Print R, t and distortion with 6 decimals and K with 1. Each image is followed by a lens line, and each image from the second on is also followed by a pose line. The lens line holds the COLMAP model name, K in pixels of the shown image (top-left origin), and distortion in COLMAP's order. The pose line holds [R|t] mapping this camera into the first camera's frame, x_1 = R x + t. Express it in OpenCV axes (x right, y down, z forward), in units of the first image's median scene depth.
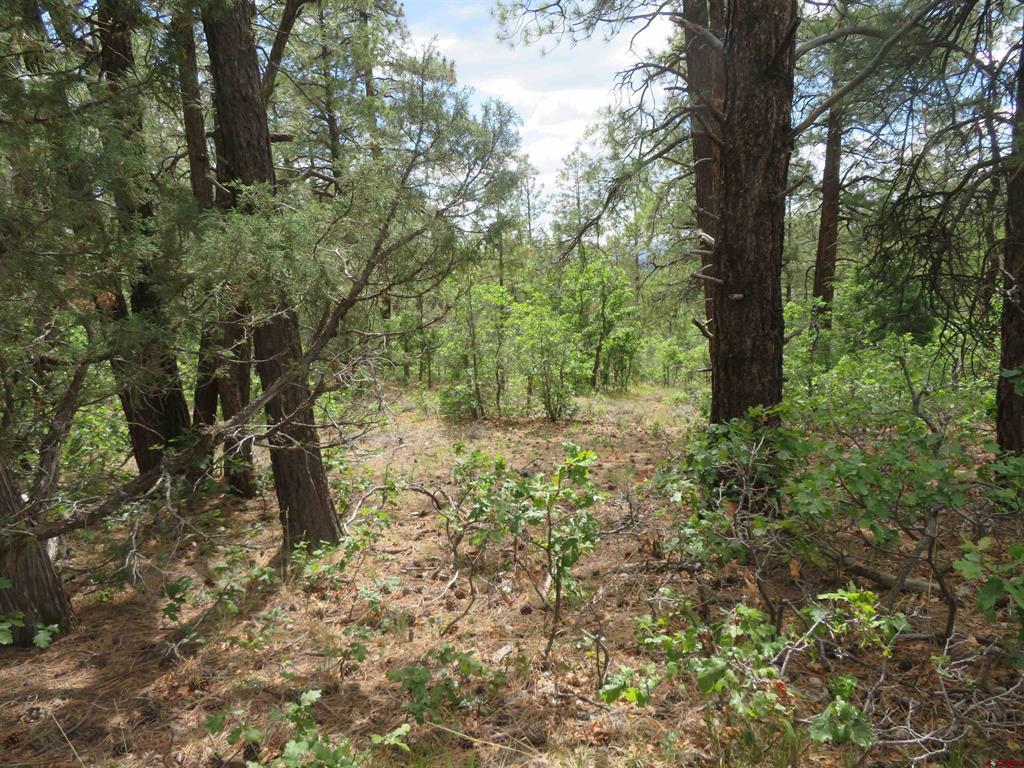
lens RADIAL K [[773.1, 0, 511.0], [0, 773.1, 387.1], [0, 0, 1]] dist [0.011063, -0.001998]
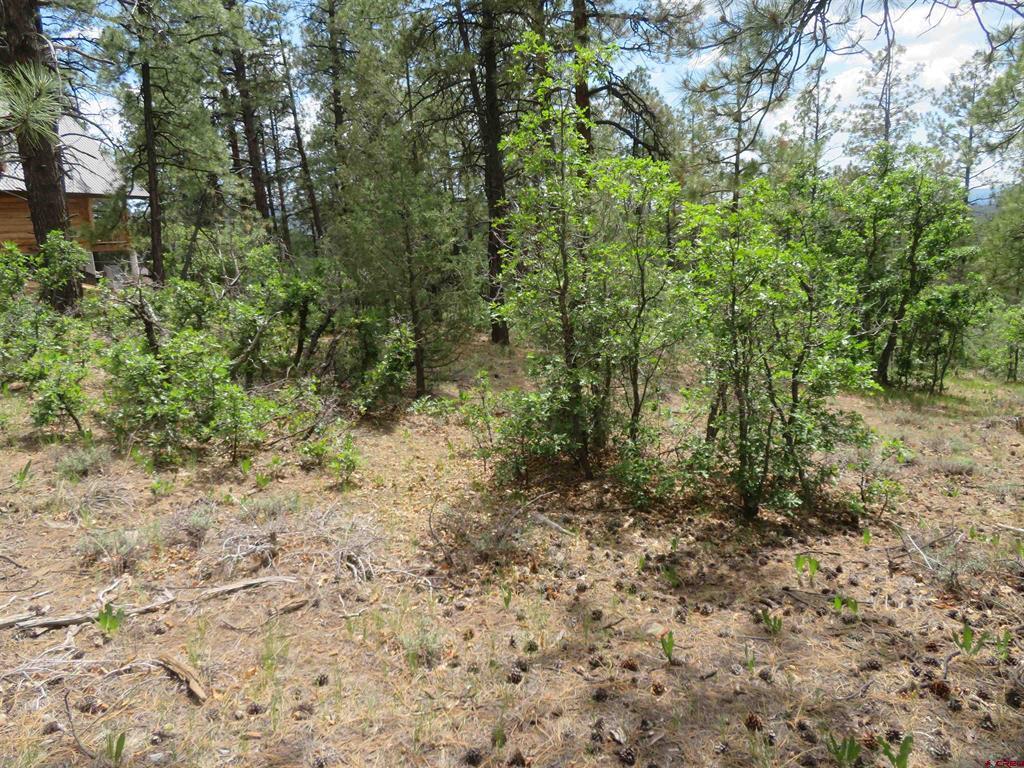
lens RADIAL K [[773.1, 0, 512.5], [0, 773.1, 382.3], [0, 0, 1]] dist [0.011063, -0.001998]
pose [[0.939738, 0.086395, -0.330800, 0.034915], [-0.066204, 0.995216, 0.071849, -0.021938], [0.335425, -0.045619, 0.940962, 0.324128]]
